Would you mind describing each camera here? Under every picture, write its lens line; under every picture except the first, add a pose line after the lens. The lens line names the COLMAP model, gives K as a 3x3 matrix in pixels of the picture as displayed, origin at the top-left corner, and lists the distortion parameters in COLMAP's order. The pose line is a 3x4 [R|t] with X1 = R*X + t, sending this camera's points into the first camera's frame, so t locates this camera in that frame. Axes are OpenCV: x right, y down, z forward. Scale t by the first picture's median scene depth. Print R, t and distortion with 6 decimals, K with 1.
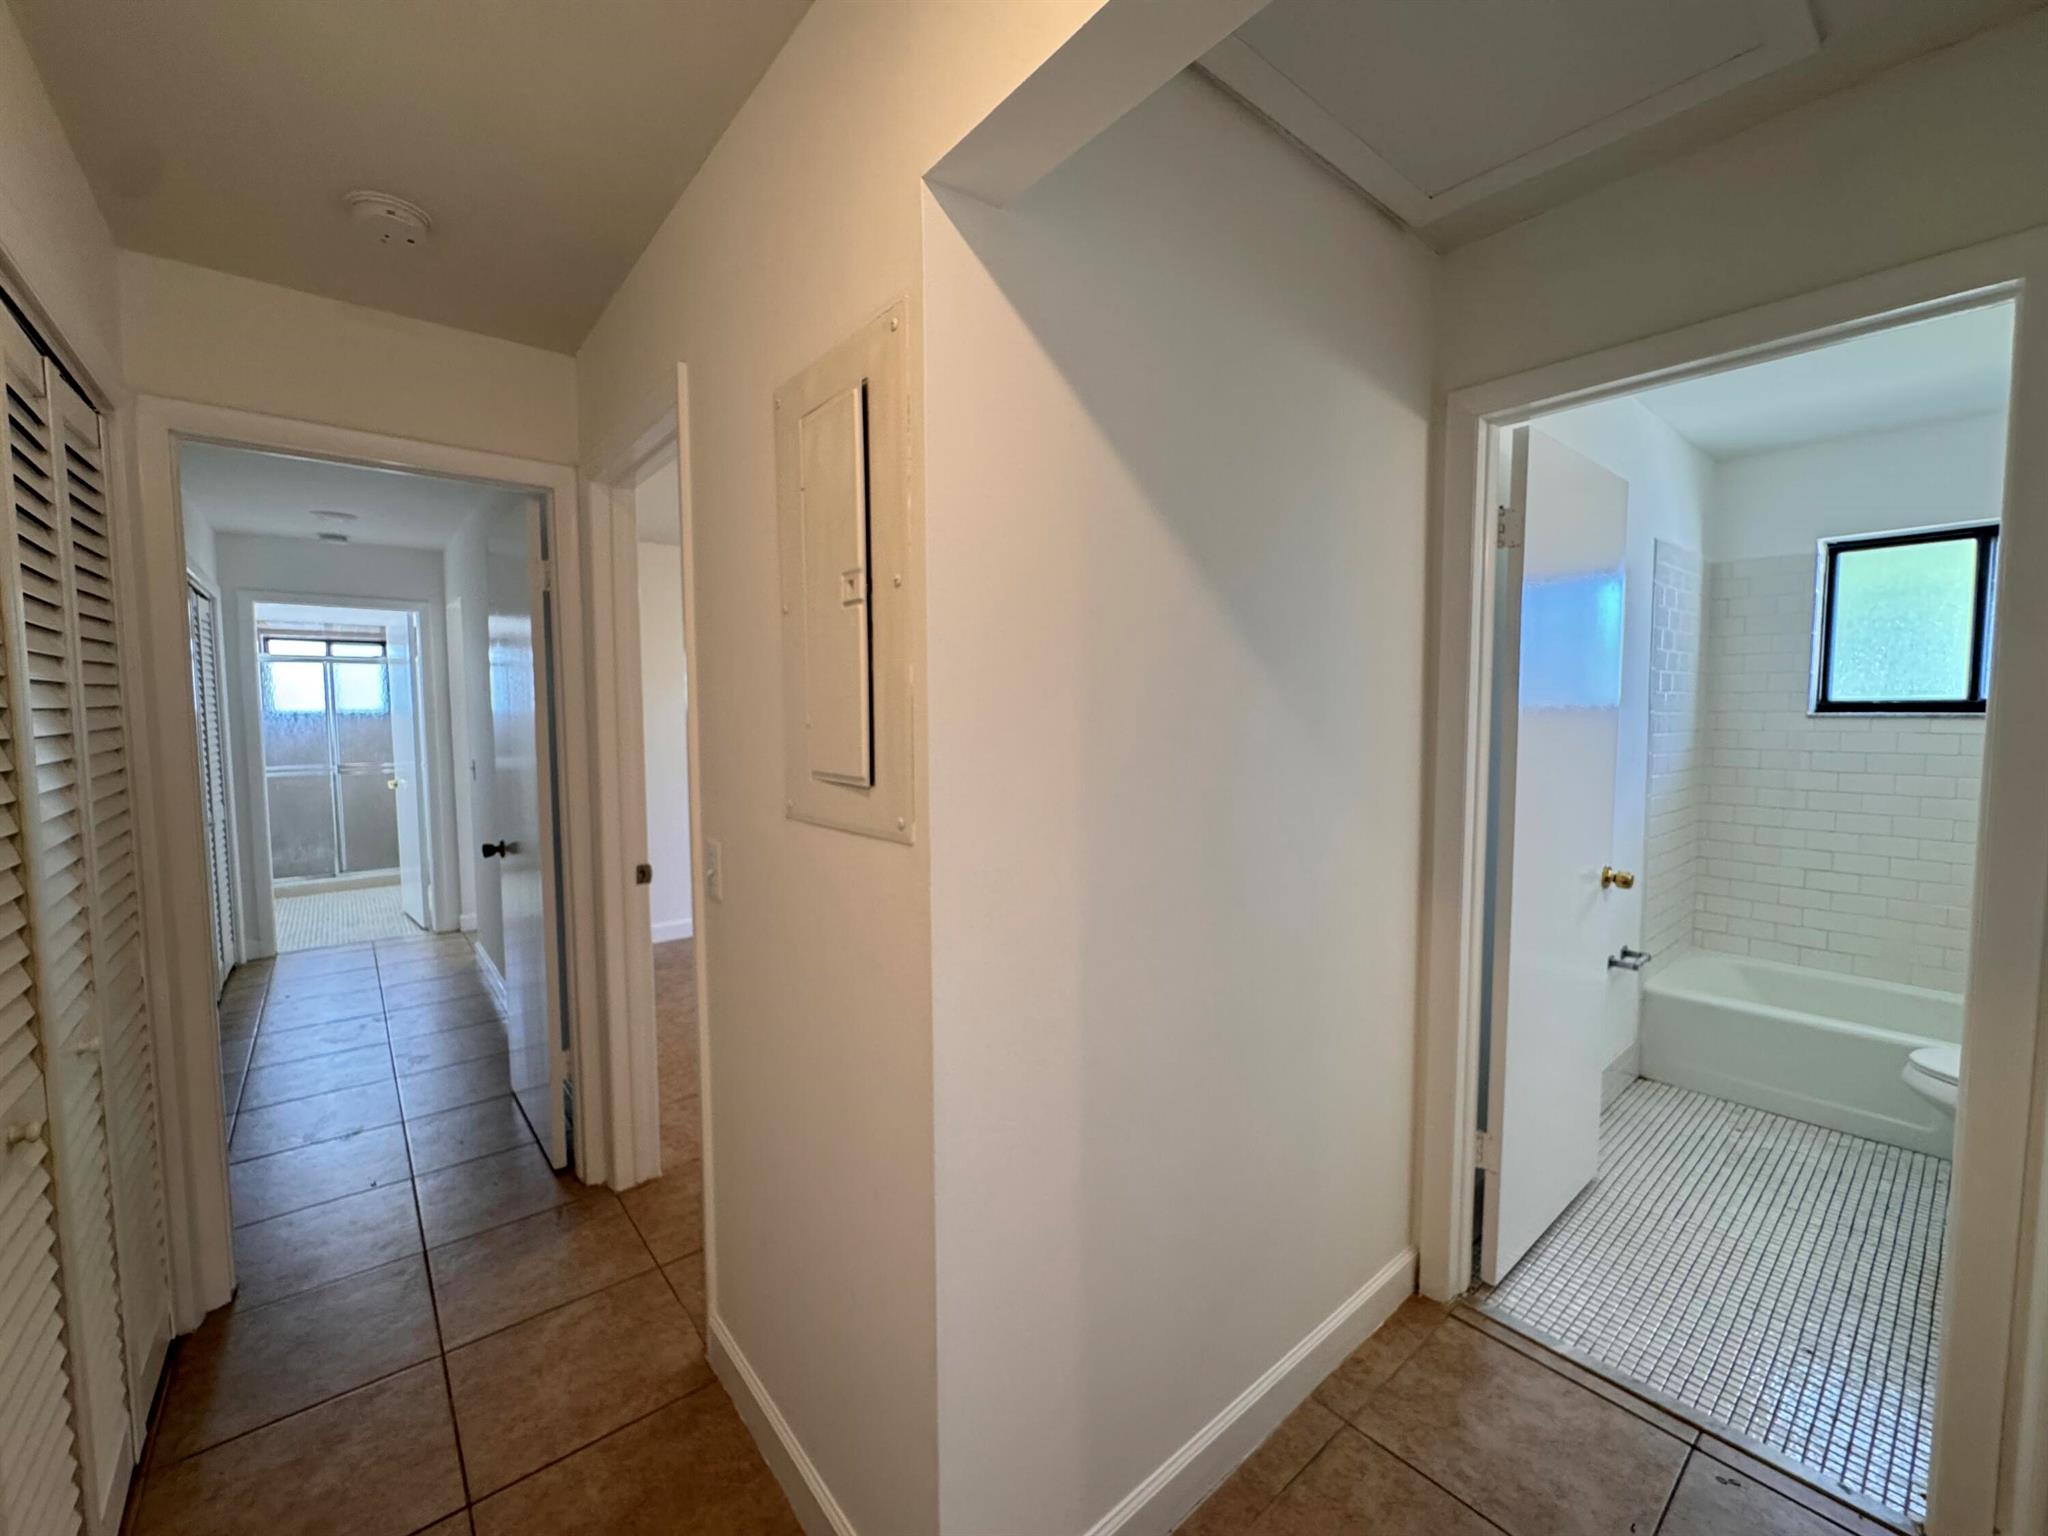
lens RADIAL K [[819.4, 0, 1010.6], [0, 819.4, 762.8], [0, 0, 1]] dist [-0.004245, 0.001189]
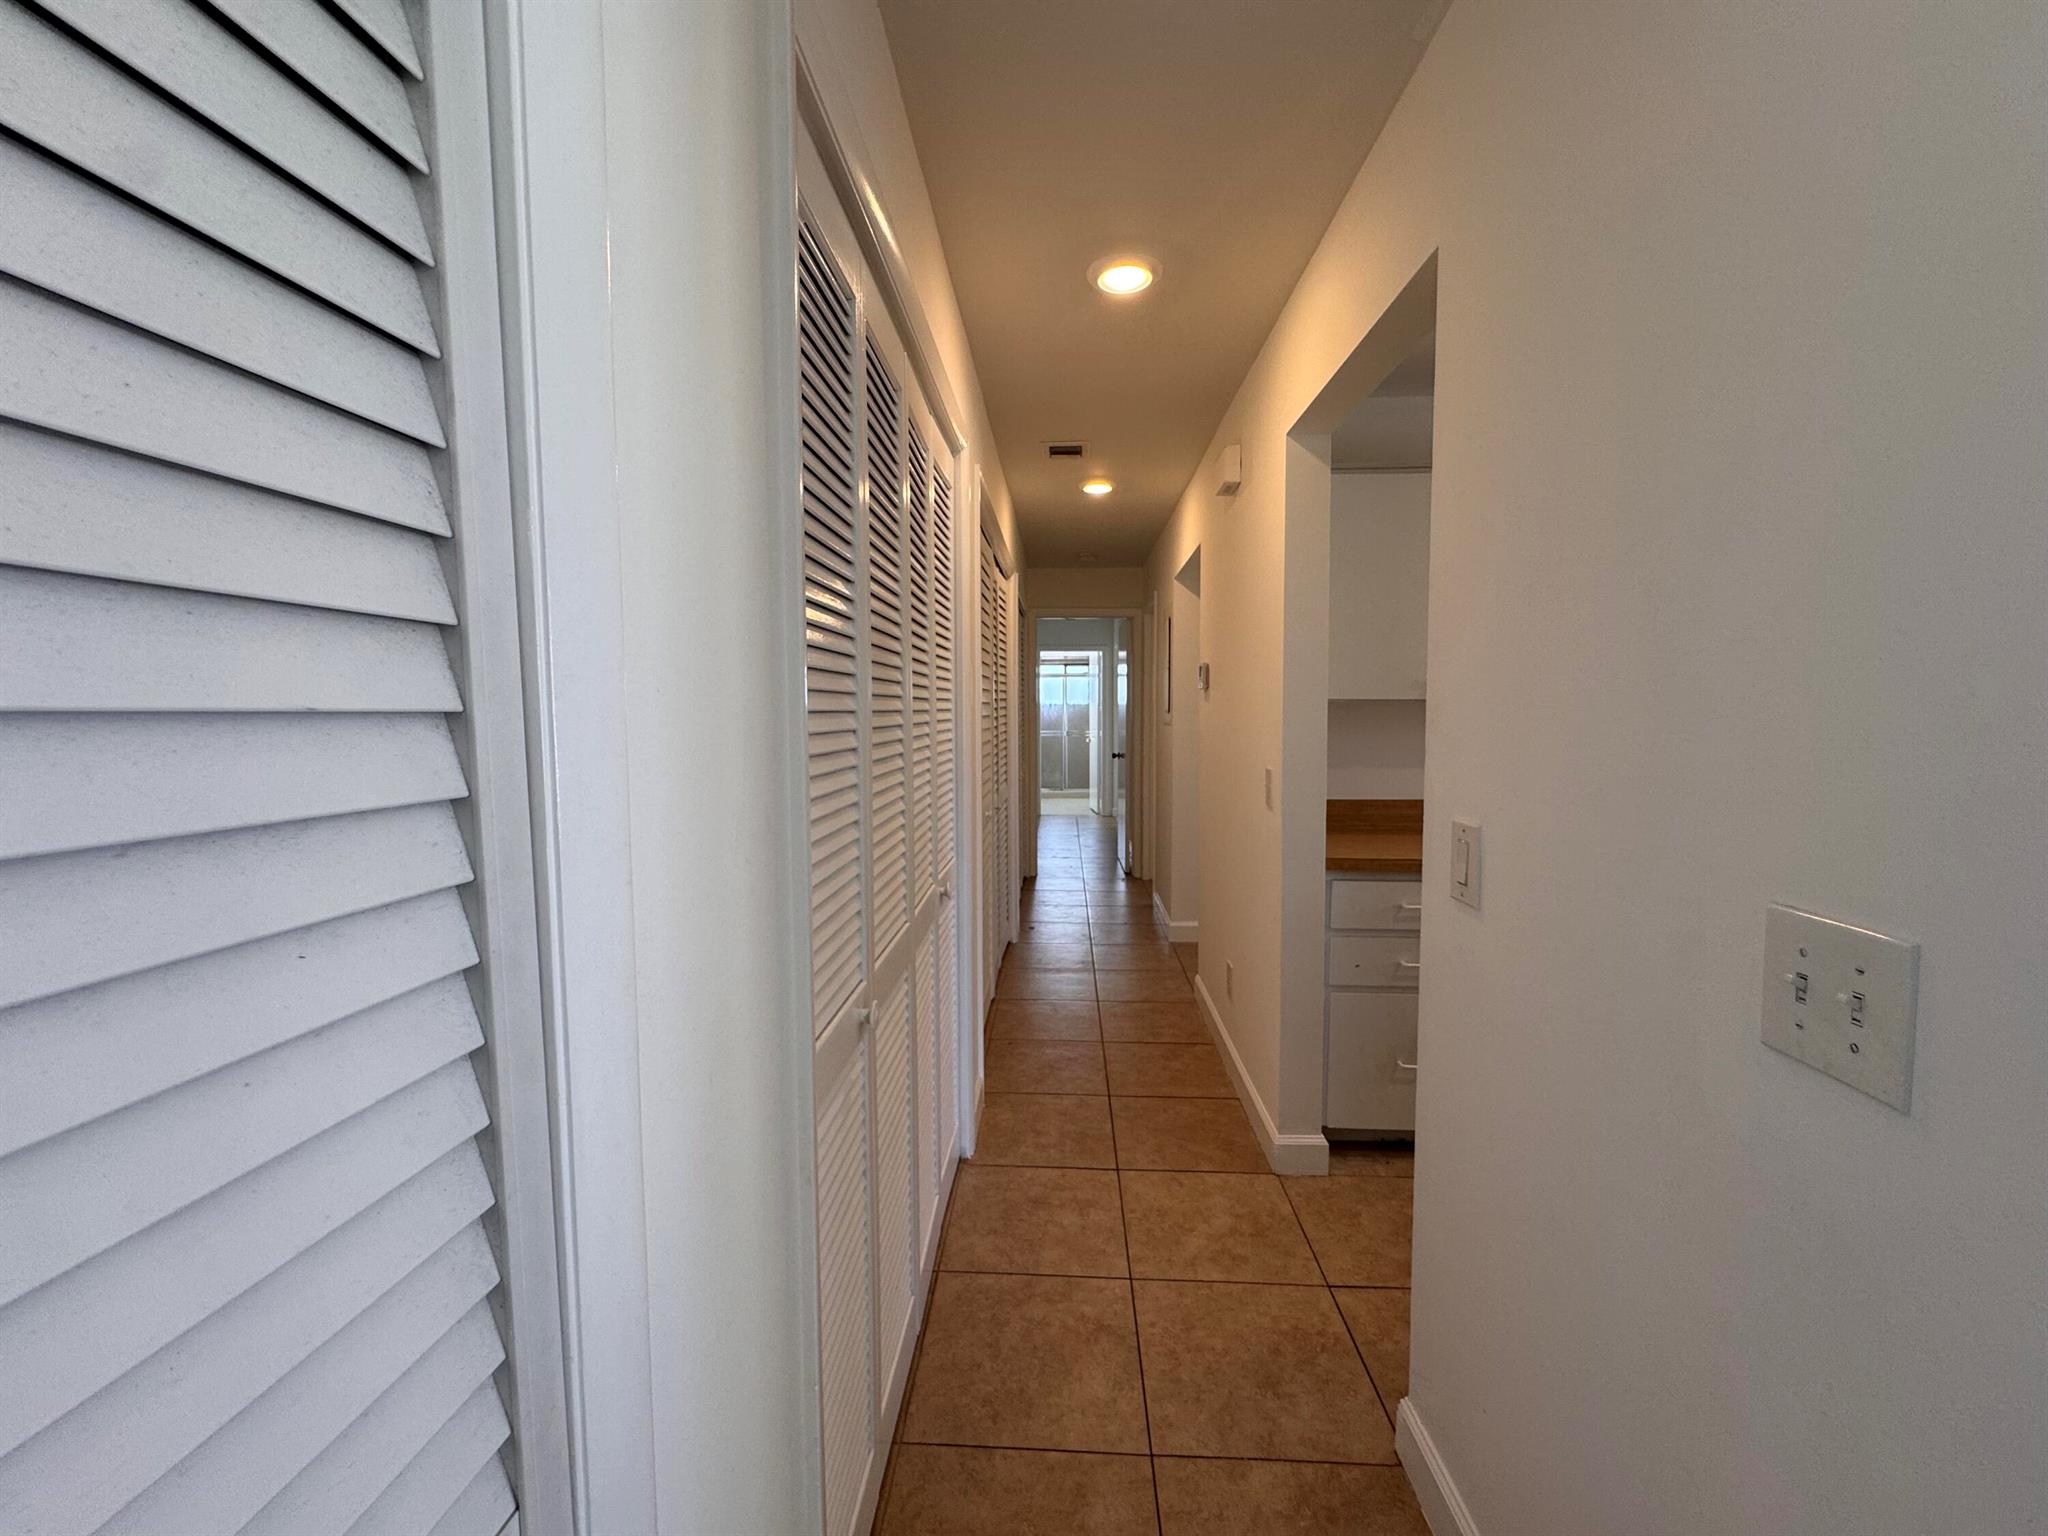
lens RADIAL K [[819.4, 0, 1019.9], [0, 819.4, 771.3], [0, 0, 1]] dist [-0.004245, 0.001189]
pose [[0.733691, 0.036663, -0.678493, 0.395184], [-0.038456, 0.999183, 0.012408, 0.076540], [0.678394, 0.016989, 0.734502, -0.472651]]
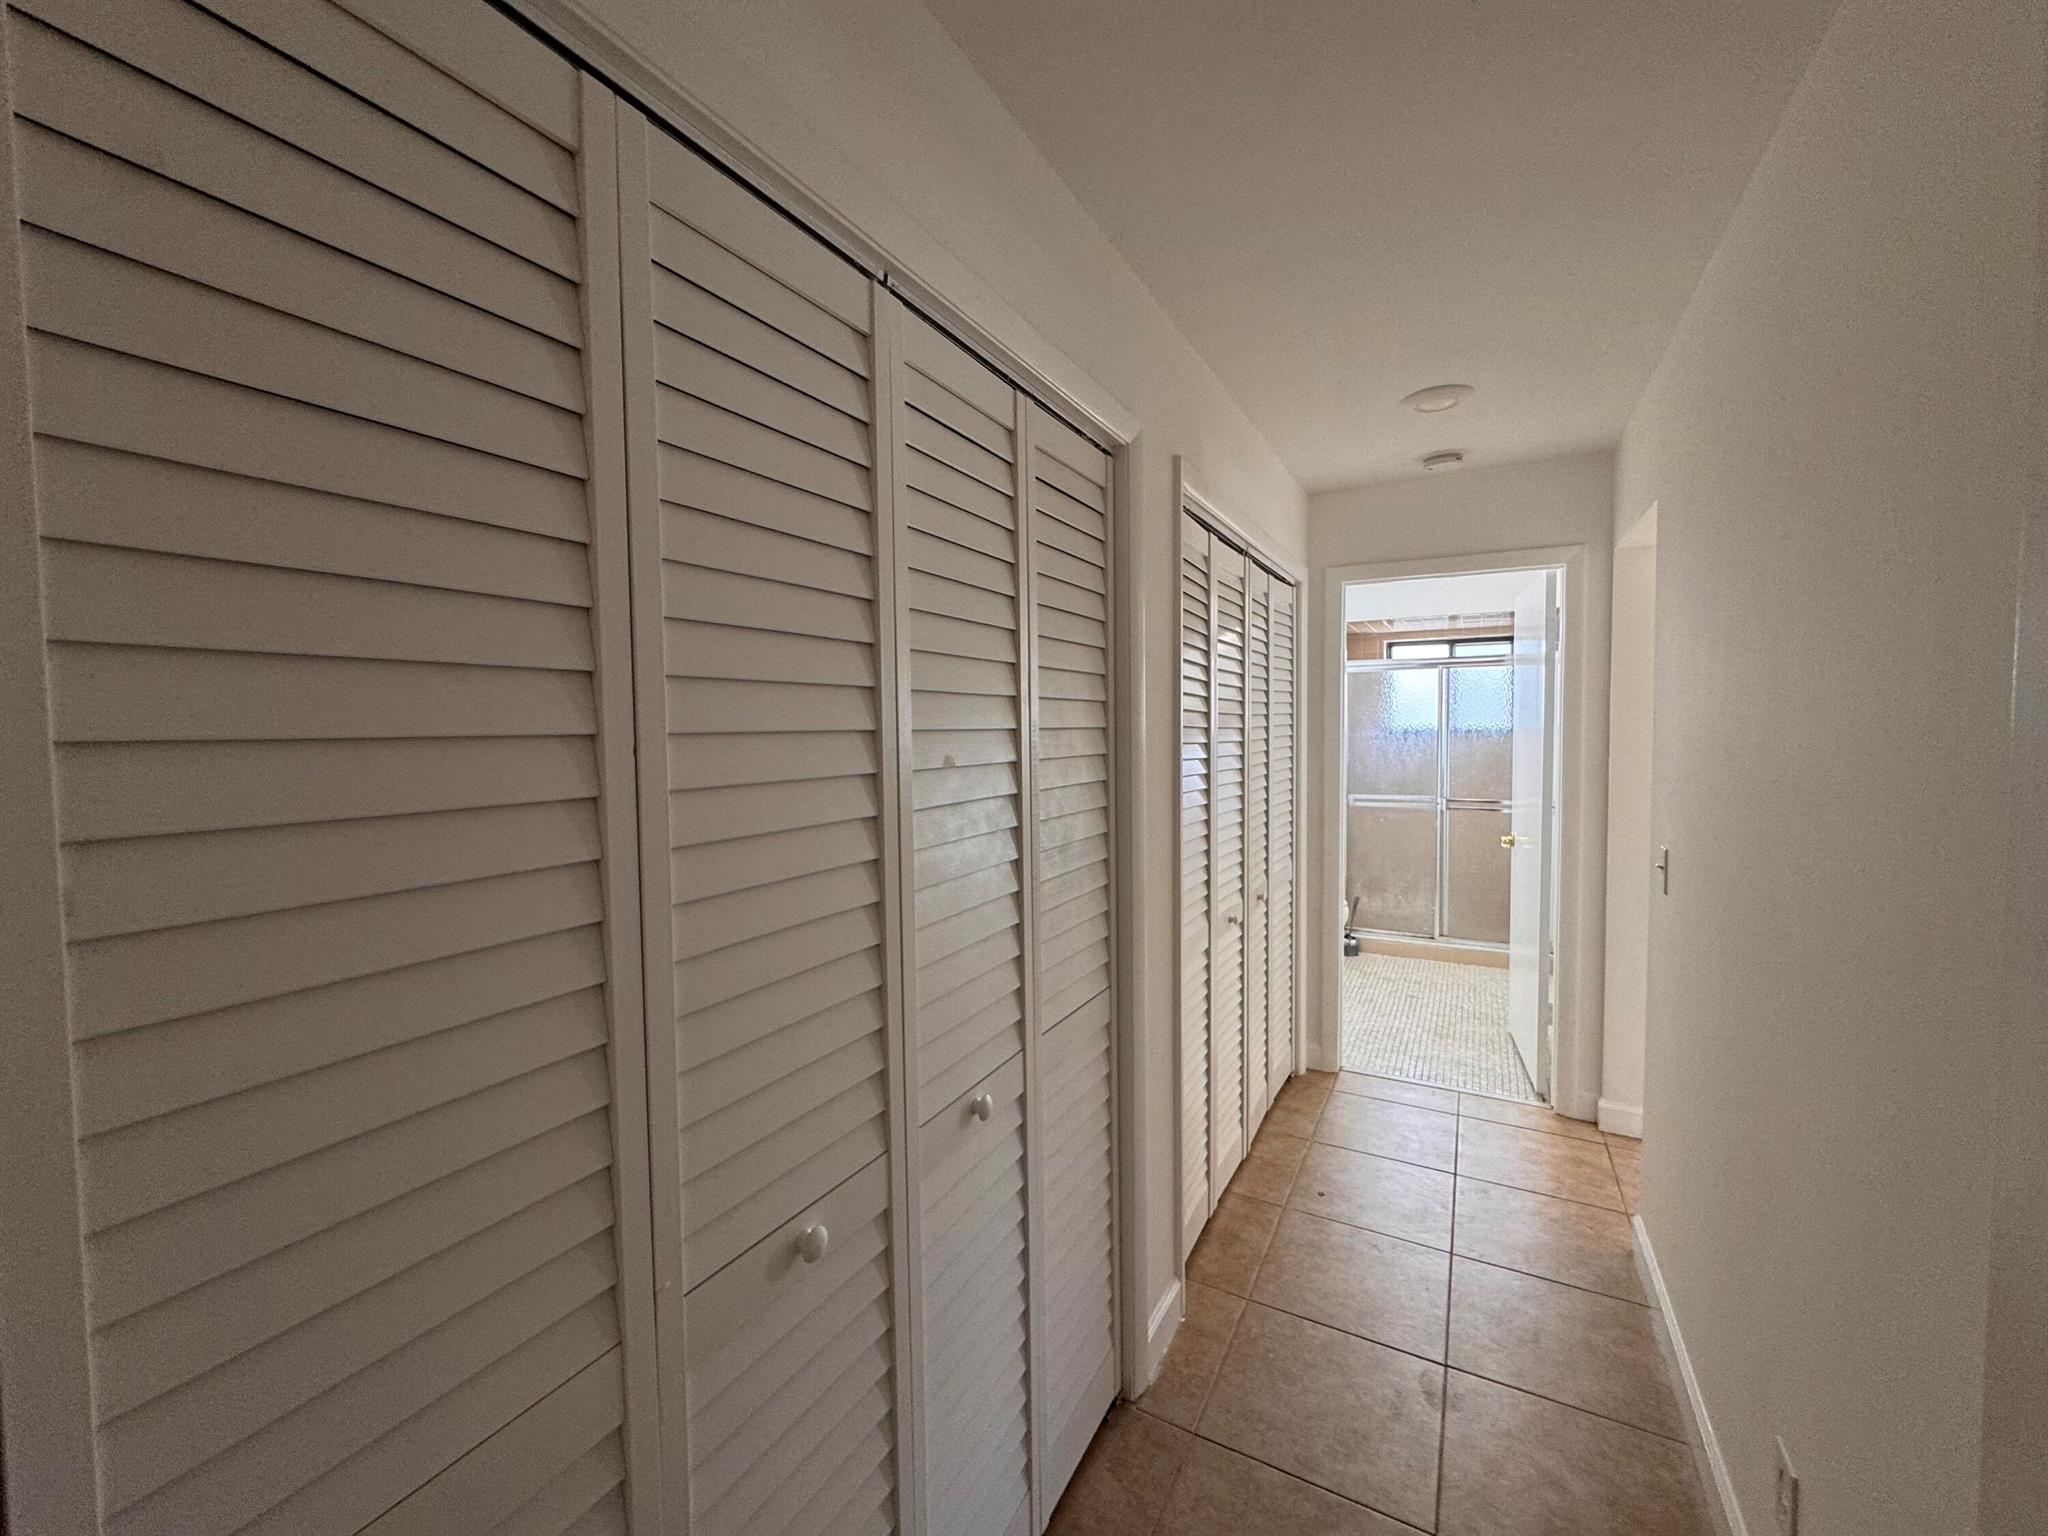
lens RADIAL K [[819.4, 0, 1024.6], [0, 819.4, 763.8], [0, 0, 1]] dist [-0.004245, 0.001189]
pose [[0.367398, 0.046103, -0.928920, -0.255432], [-0.051631, 0.998241, 0.029123, -0.031674], [0.928630, 0.037262, 0.369132, 0.347313]]
